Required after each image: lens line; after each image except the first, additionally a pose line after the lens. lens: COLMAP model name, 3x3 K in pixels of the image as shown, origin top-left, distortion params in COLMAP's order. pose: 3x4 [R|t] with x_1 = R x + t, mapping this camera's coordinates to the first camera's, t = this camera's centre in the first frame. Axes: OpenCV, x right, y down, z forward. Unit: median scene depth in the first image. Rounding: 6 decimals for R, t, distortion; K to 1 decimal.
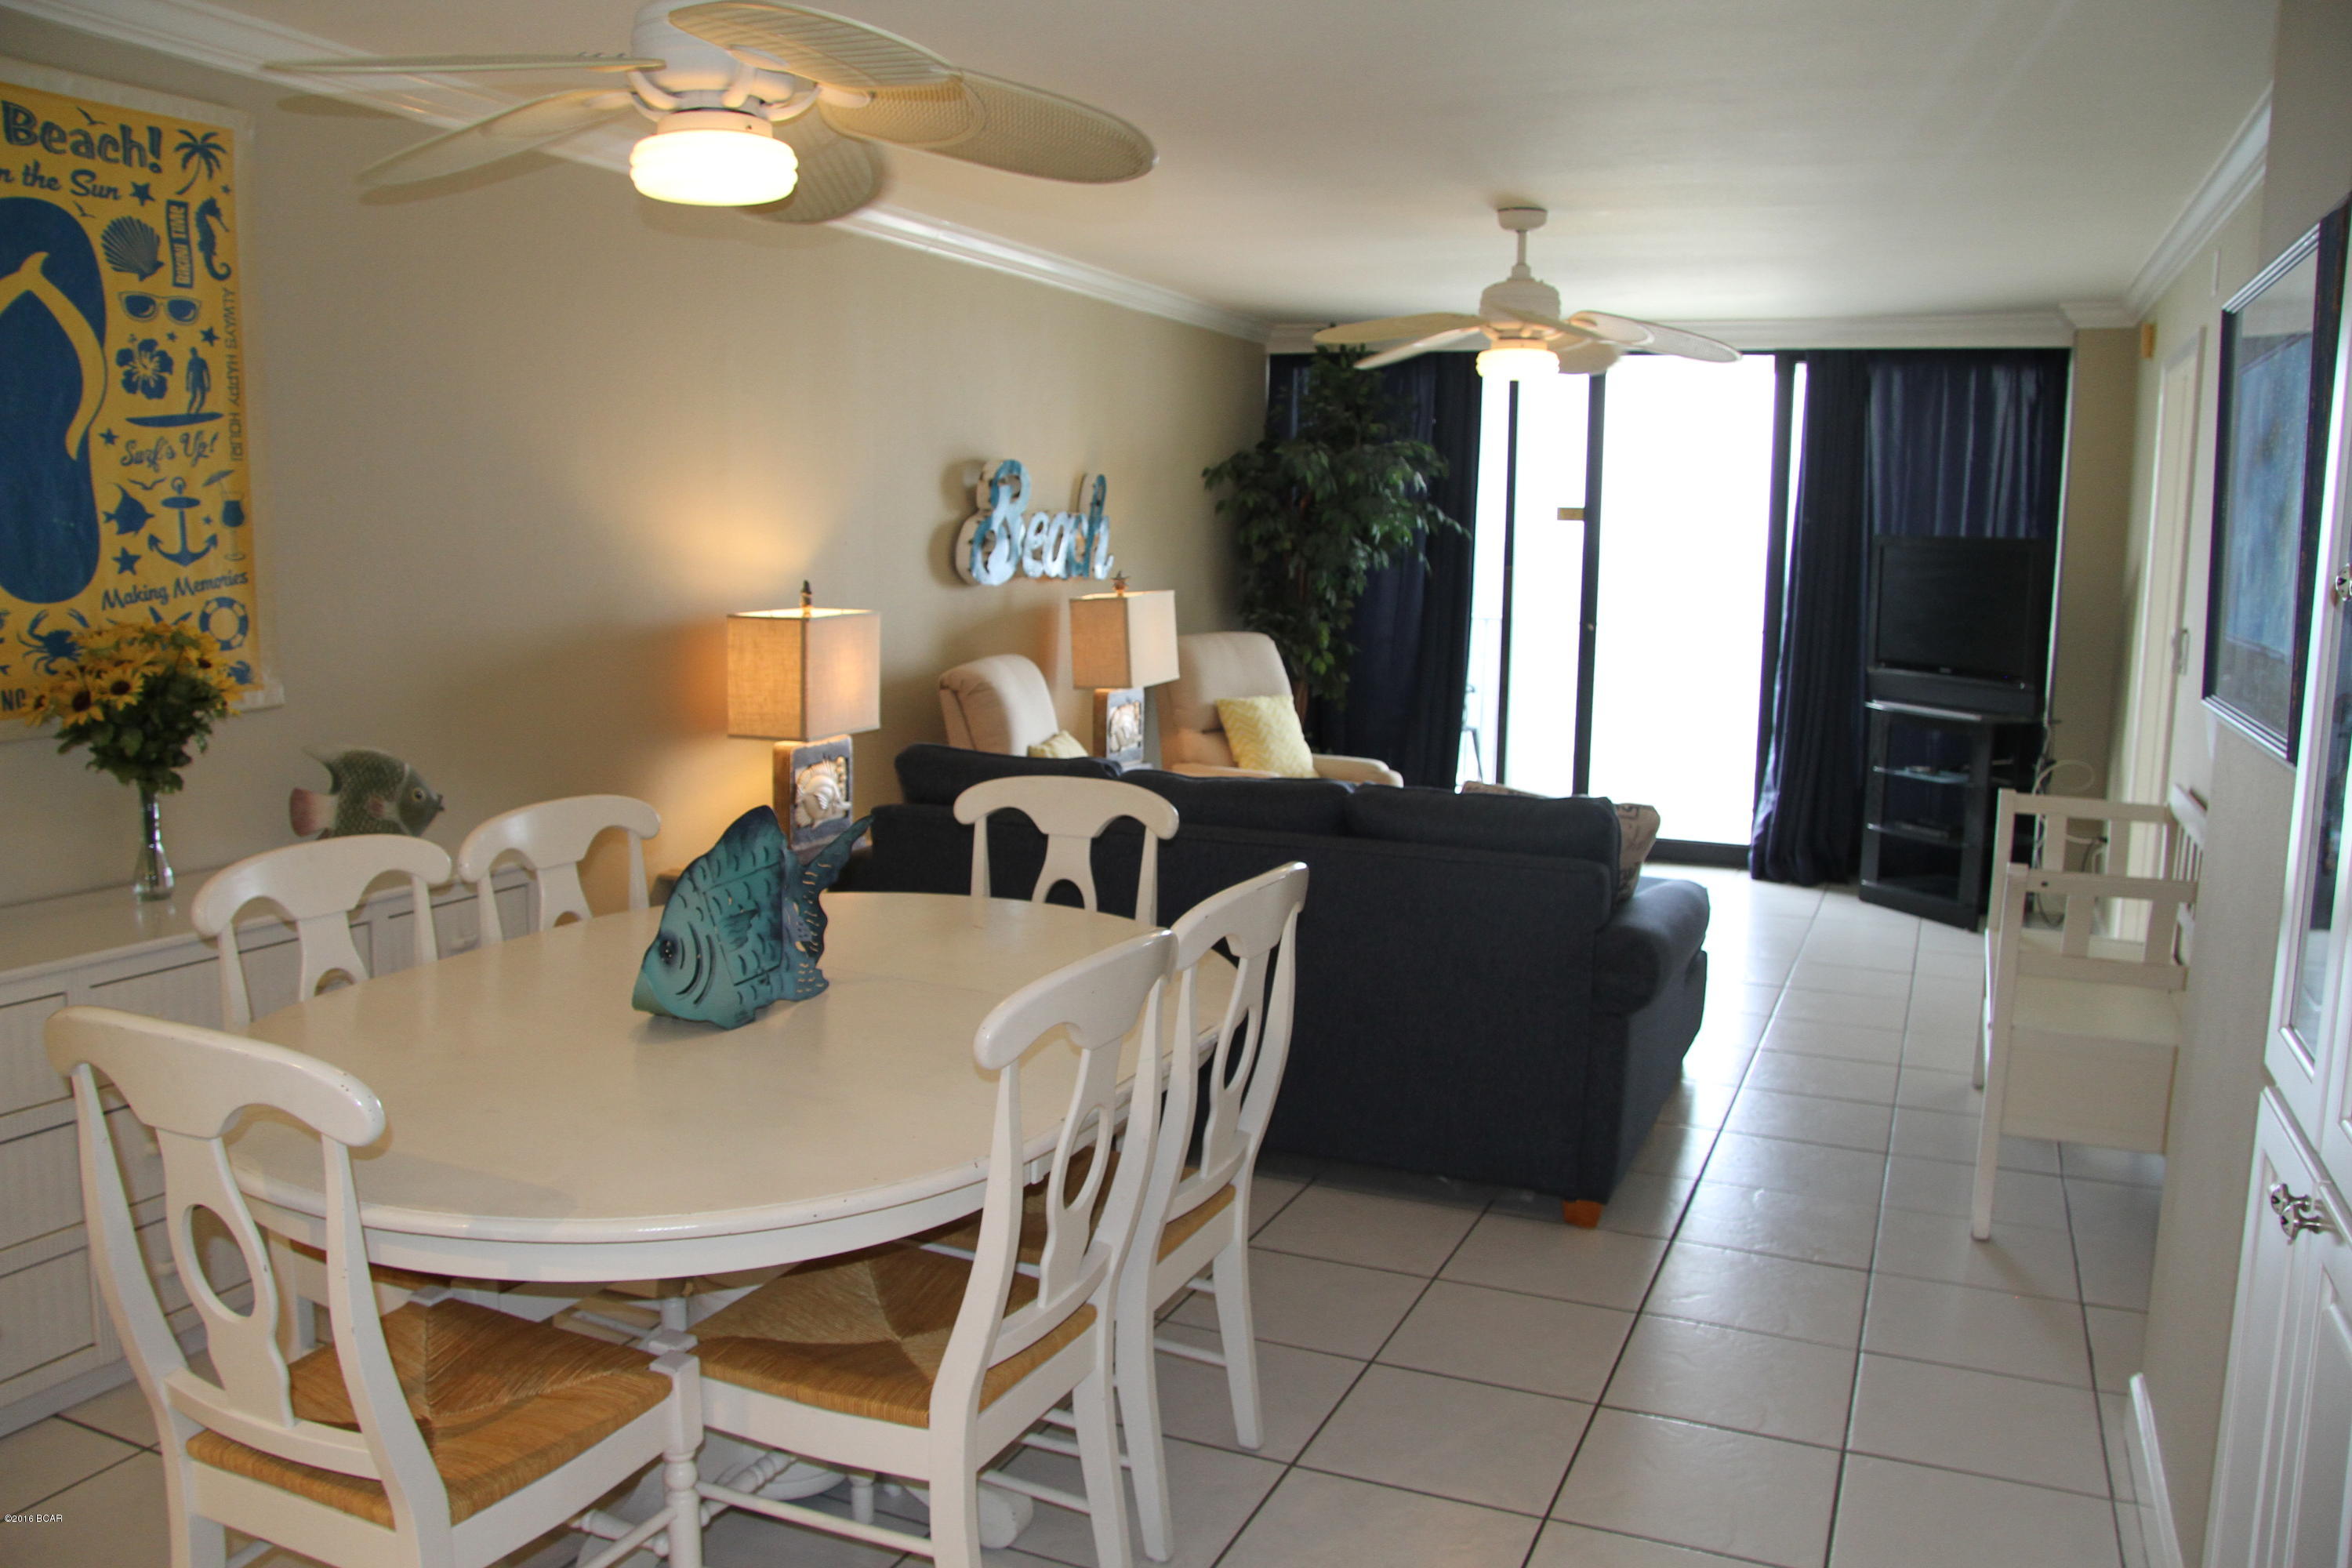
lens RADIAL K [[1797.4, 0, 1138.1], [0, 1797.4, 795.5], [0, 0, 1]] dist [-0.170458, 0.132099]
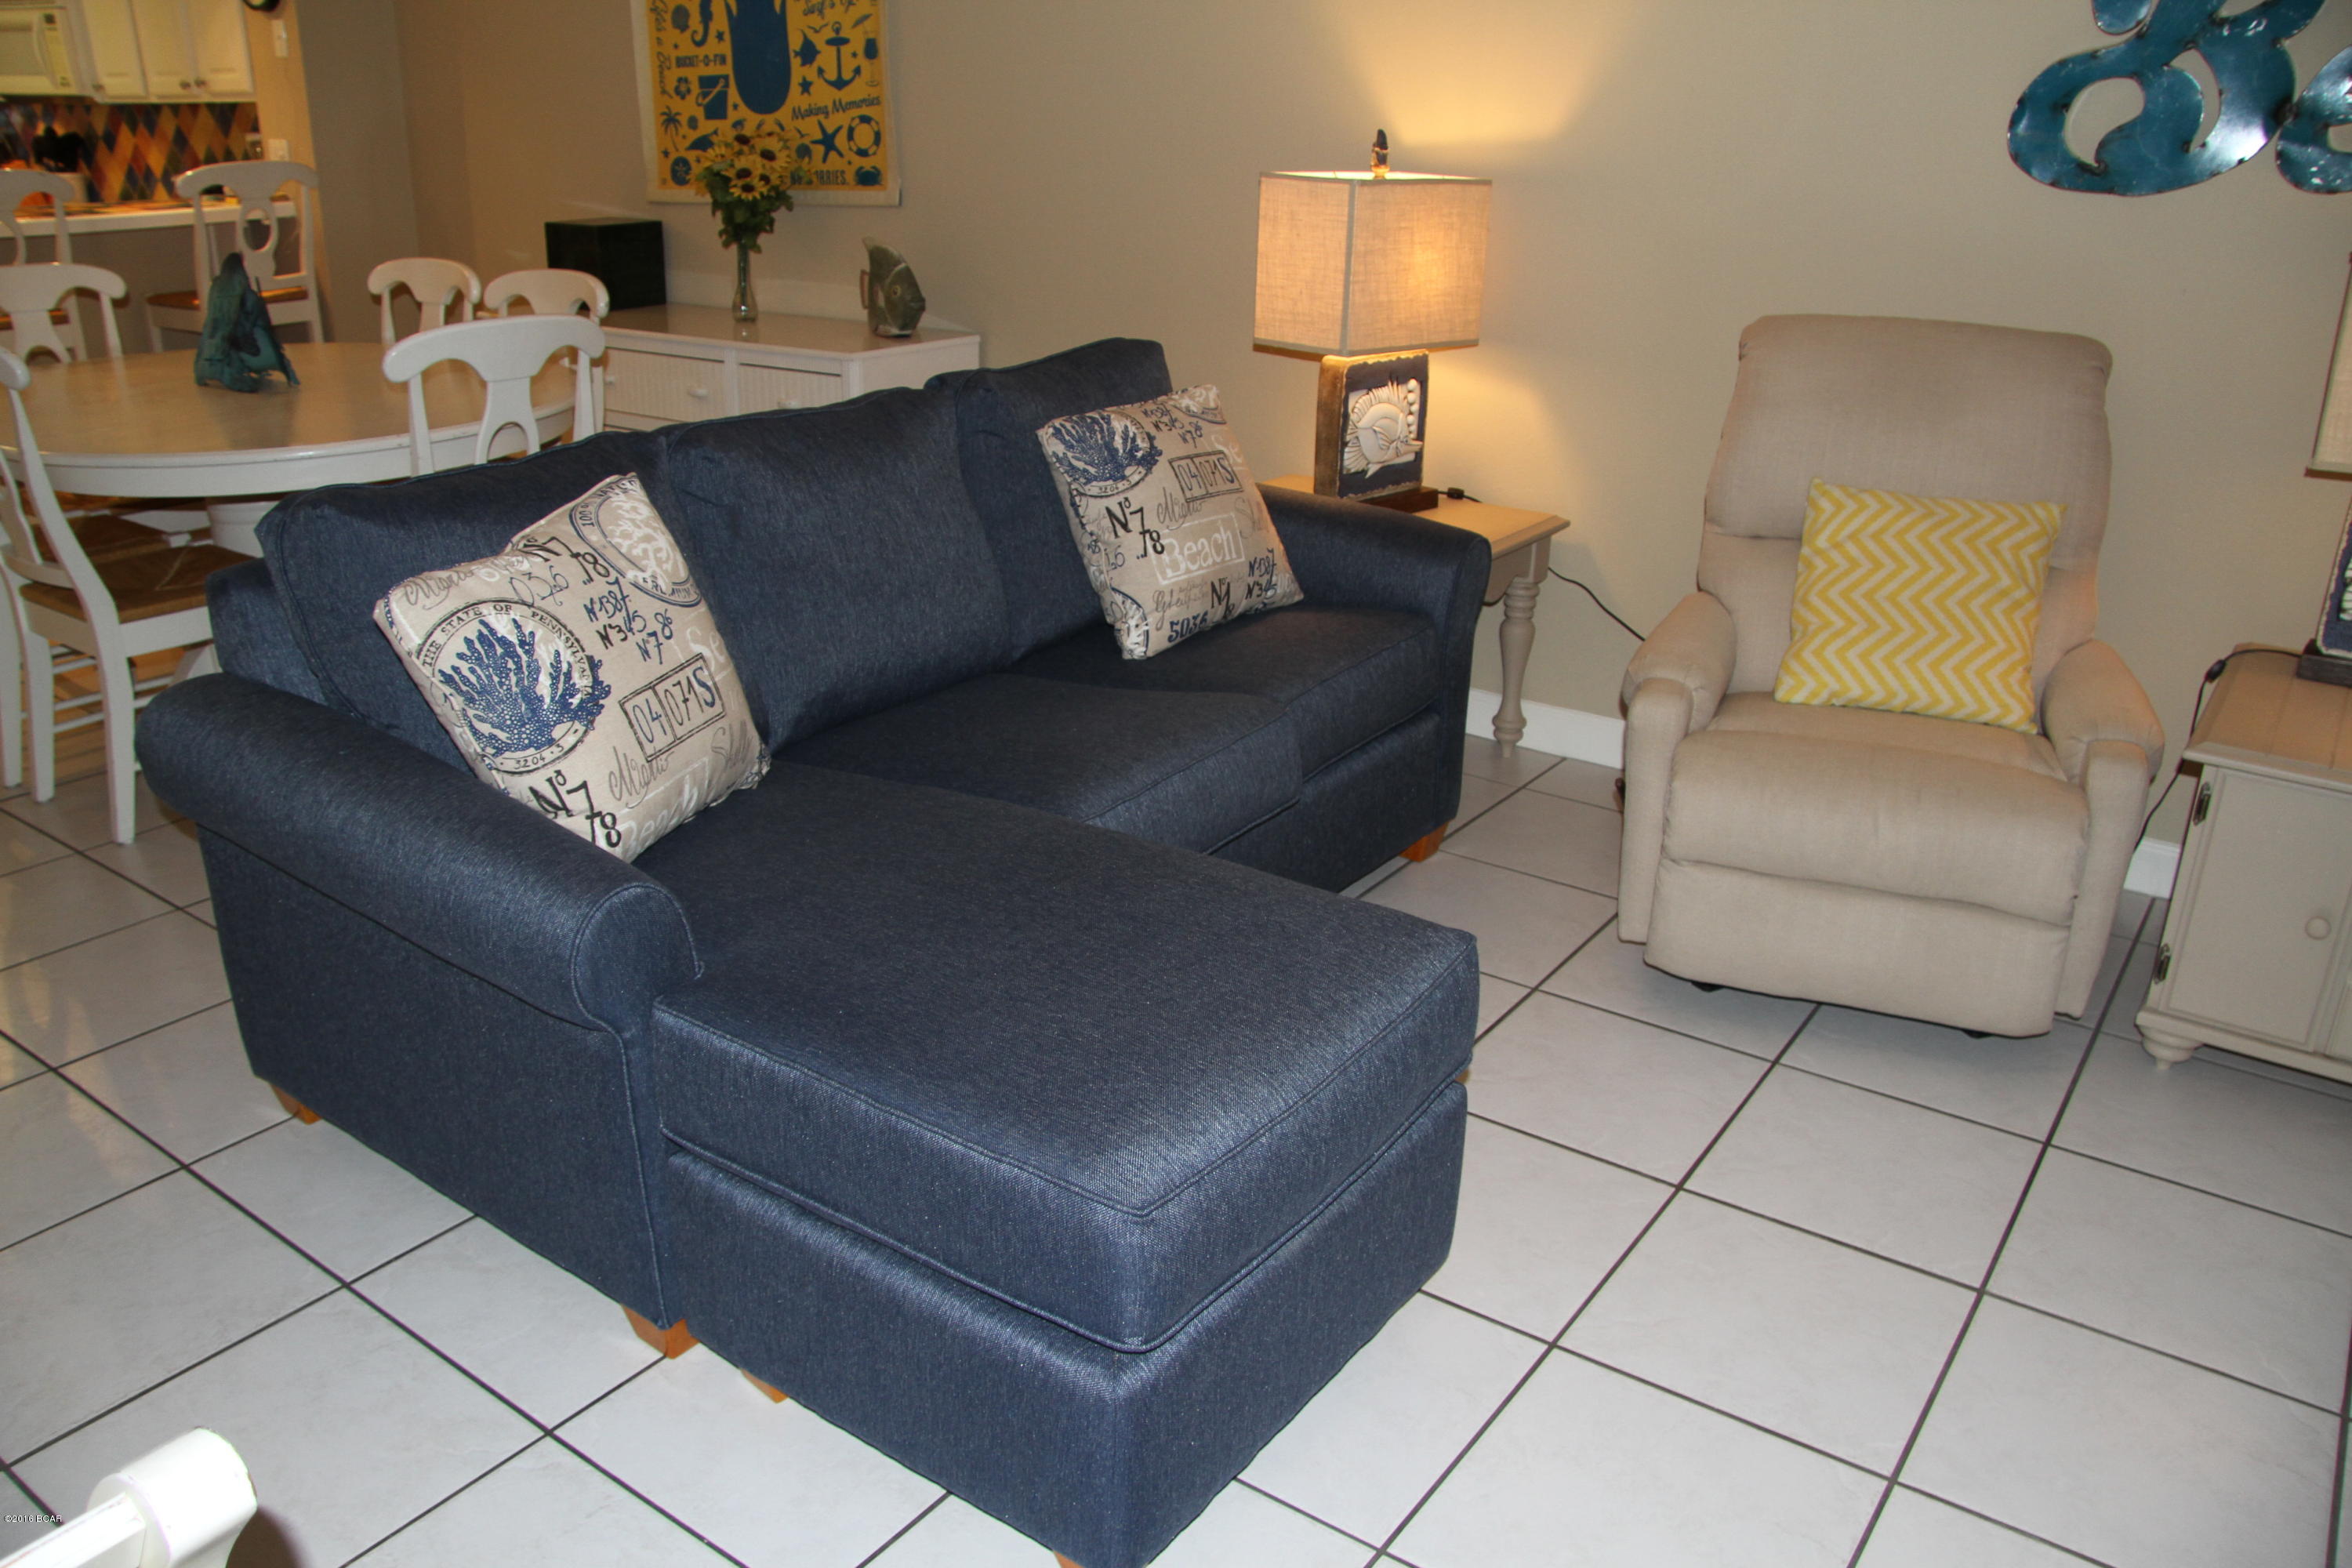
lens RADIAL K [[1806.9, 0, 1166.2], [0, 1806.9, 792.6], [0, 0, 1]] dist [-0.179011, 0.133455]
pose [[-0.181504, 0.344298, -0.921149, 0.848252], [-0.160702, 0.913731, 0.373190, -0.184634], [0.970171, 0.215767, -0.110517, 1.523788]]
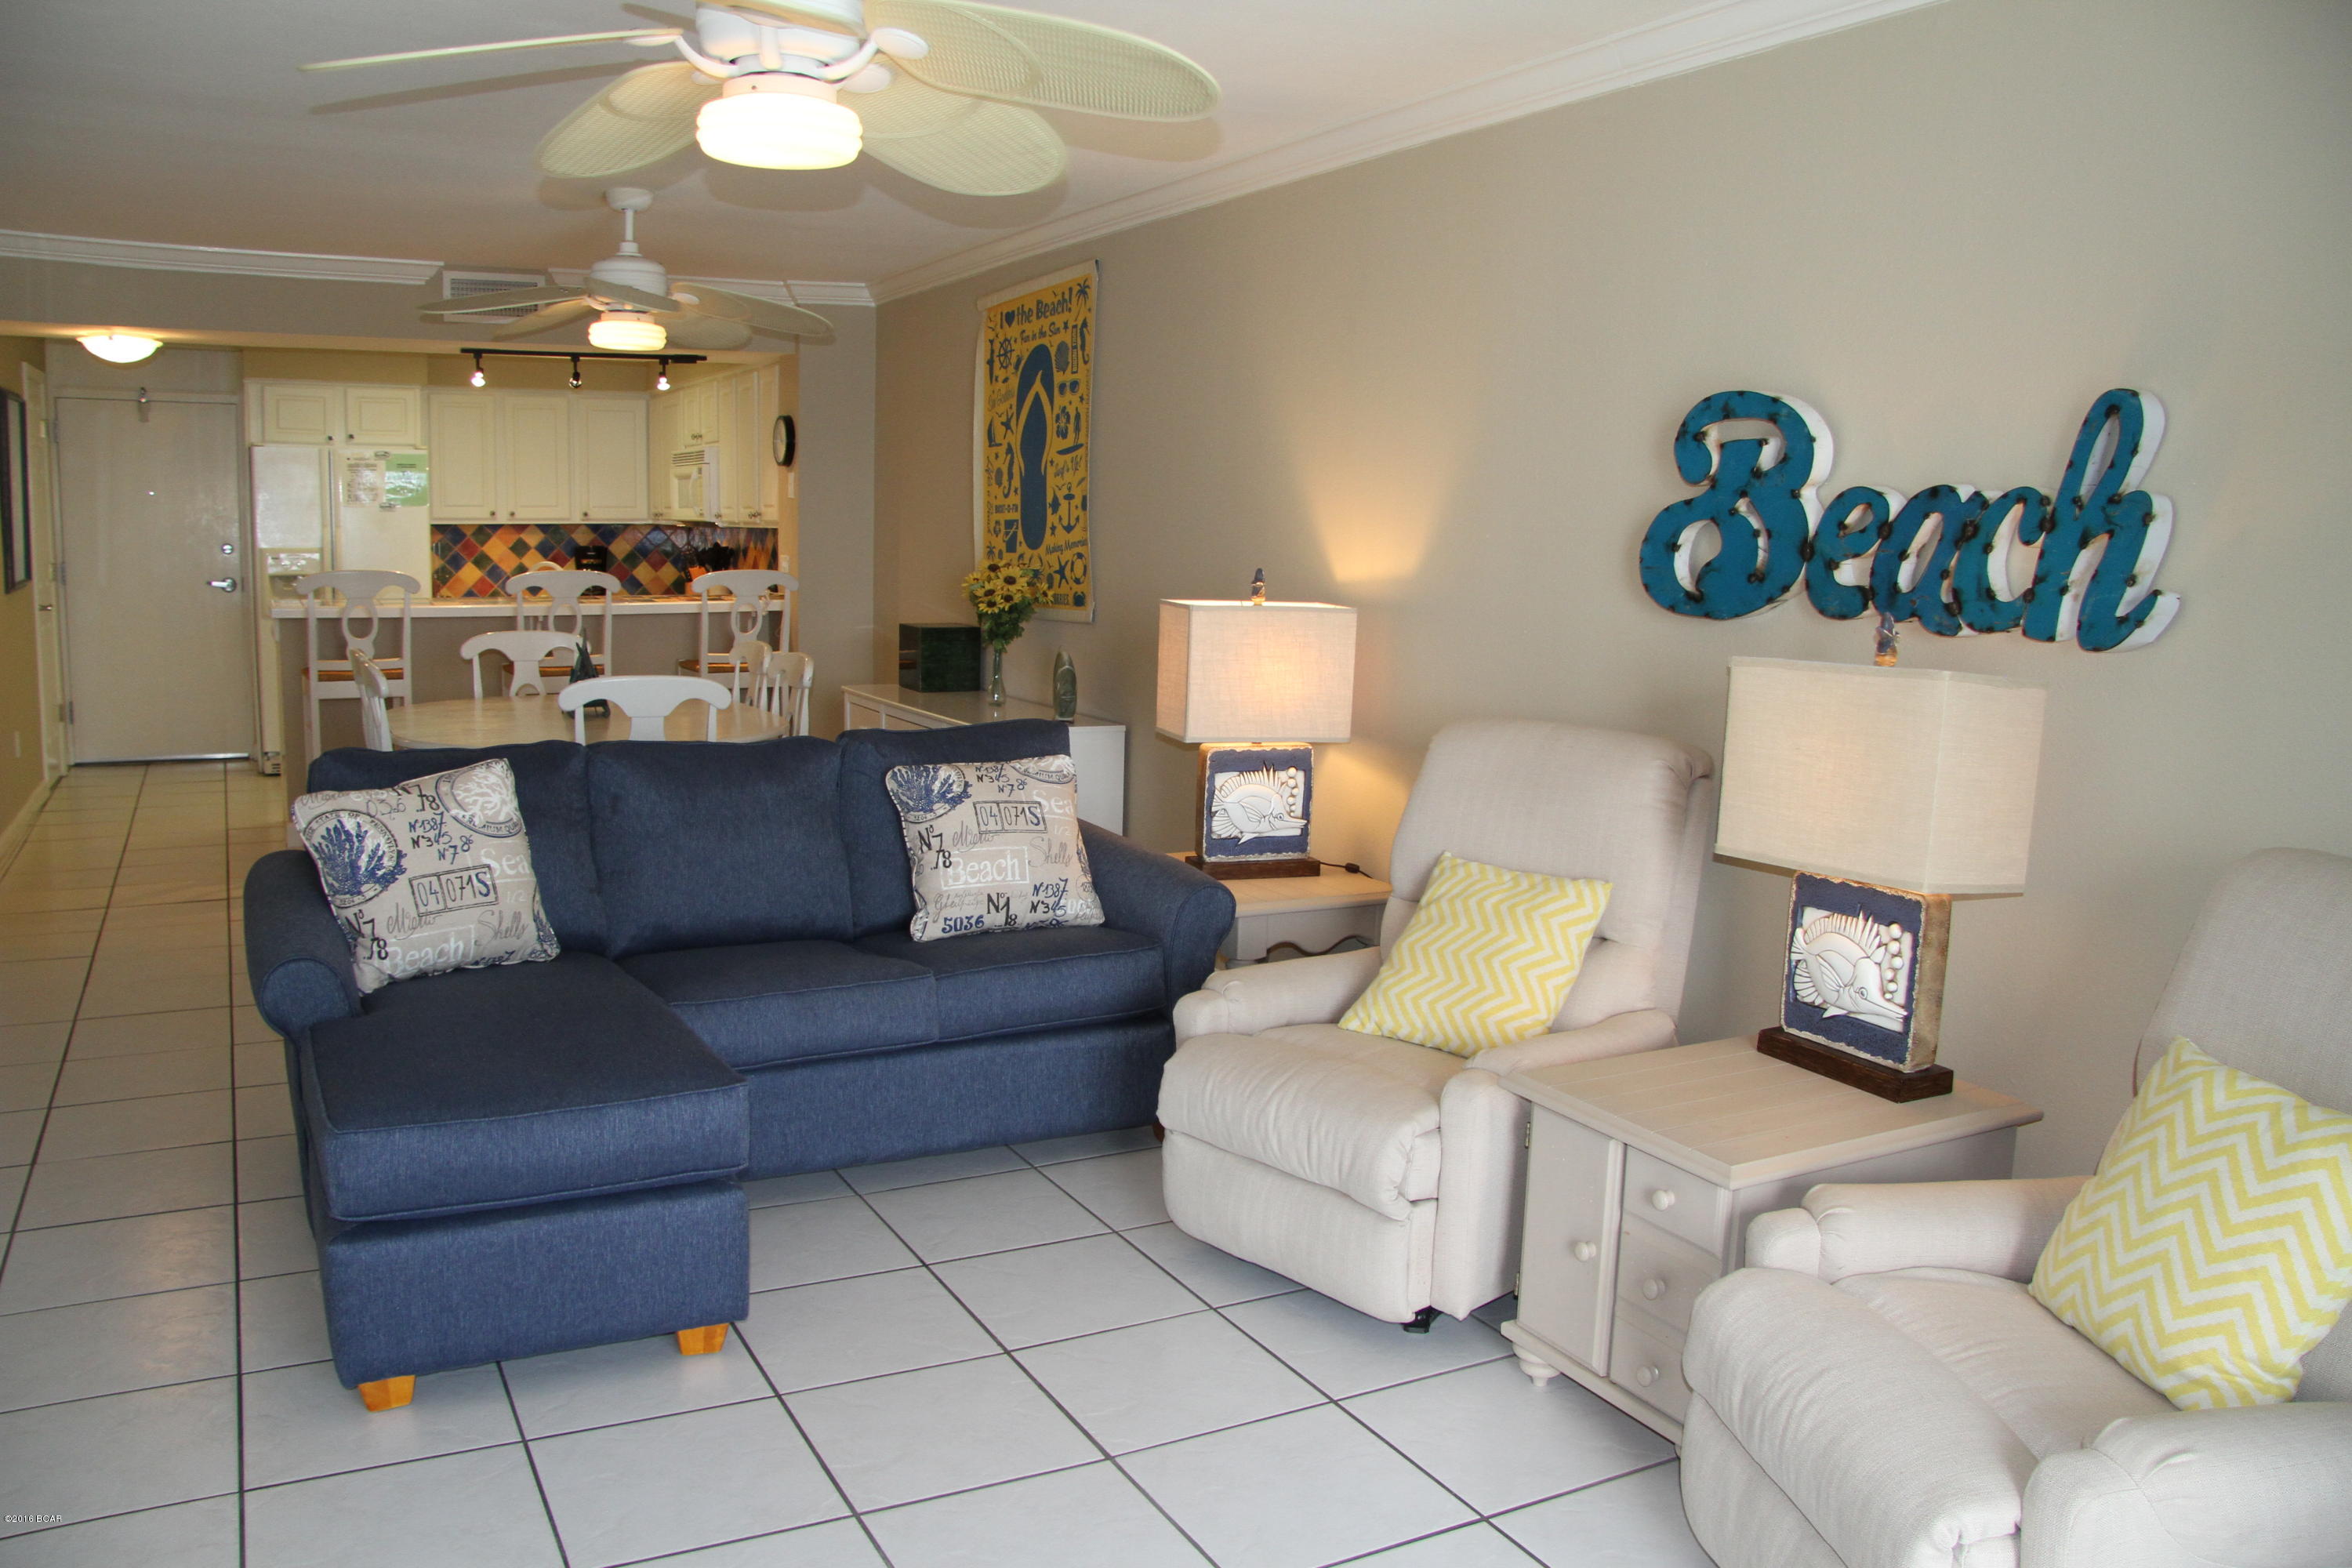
lens RADIAL K [[1826.8, 0, 1176.0], [0, 1826.8, 784.0], [0, 0, 1]] dist [-0.176016, 0.135831]
pose [[-0.598496, 0.084553, -0.796651, 0.867275], [-0.147423, 0.965809, 0.213260, -0.297839], [0.787444, 0.245080, -0.565568, 2.195769]]
